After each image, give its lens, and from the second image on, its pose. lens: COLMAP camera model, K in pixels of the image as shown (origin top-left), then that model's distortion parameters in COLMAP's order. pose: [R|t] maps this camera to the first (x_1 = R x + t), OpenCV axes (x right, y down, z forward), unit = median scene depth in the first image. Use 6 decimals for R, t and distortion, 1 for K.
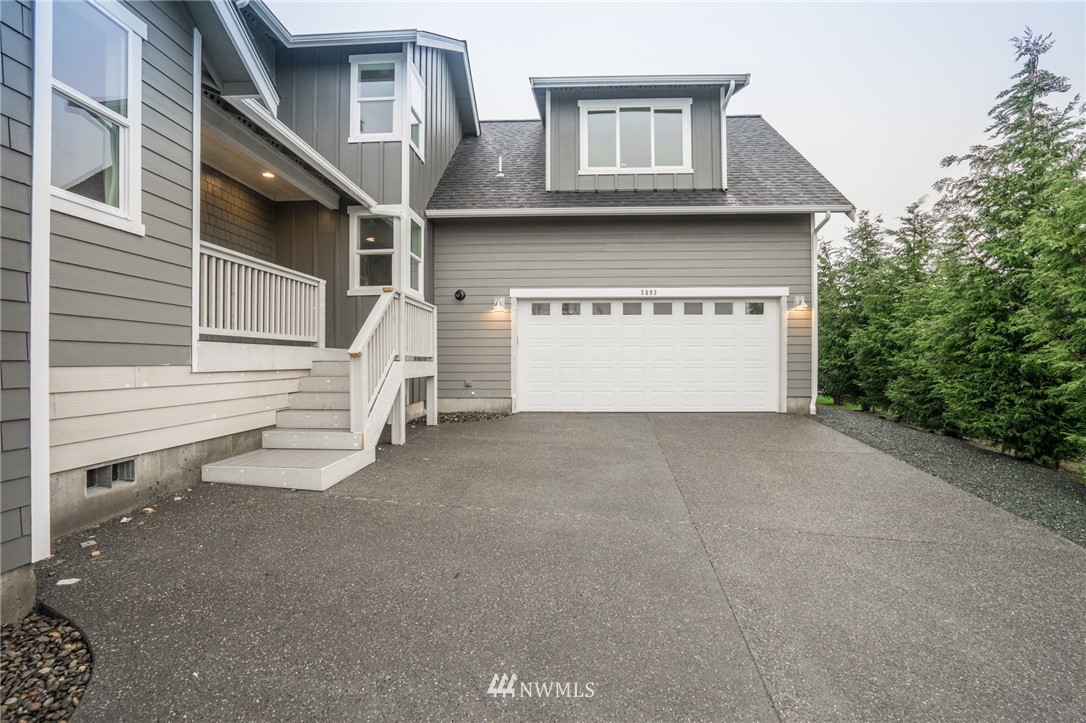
lens RADIAL K [[492.6, 0, 536.9], [0, 492.6, 351.7], [0, 0, 1]] dist [-0.011539, 0.006355]
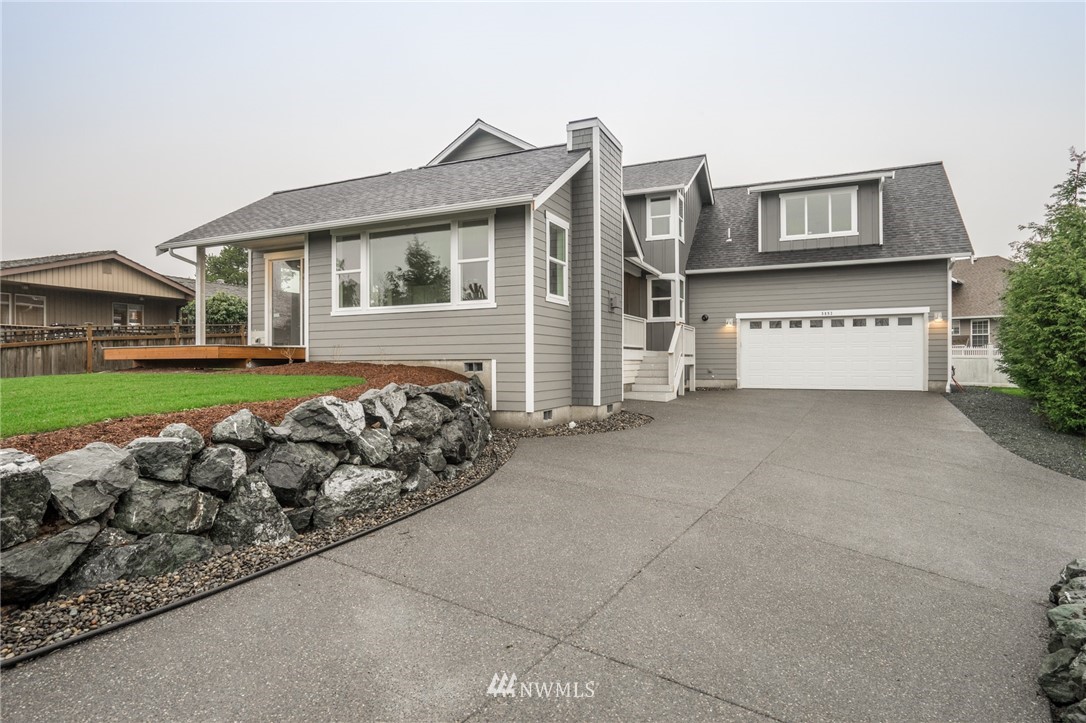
lens RADIAL K [[588.7, 0, 563.0], [0, 588.7, 360.1], [0, 0, 1]] dist [-0.015326, 0.003295]
pose [[0.942131, -0.002460, -0.335236, 0.059850], [0.007247, 0.999889, 0.013031, -0.001104], [0.335166, -0.014706, 0.942044, -1.052355]]
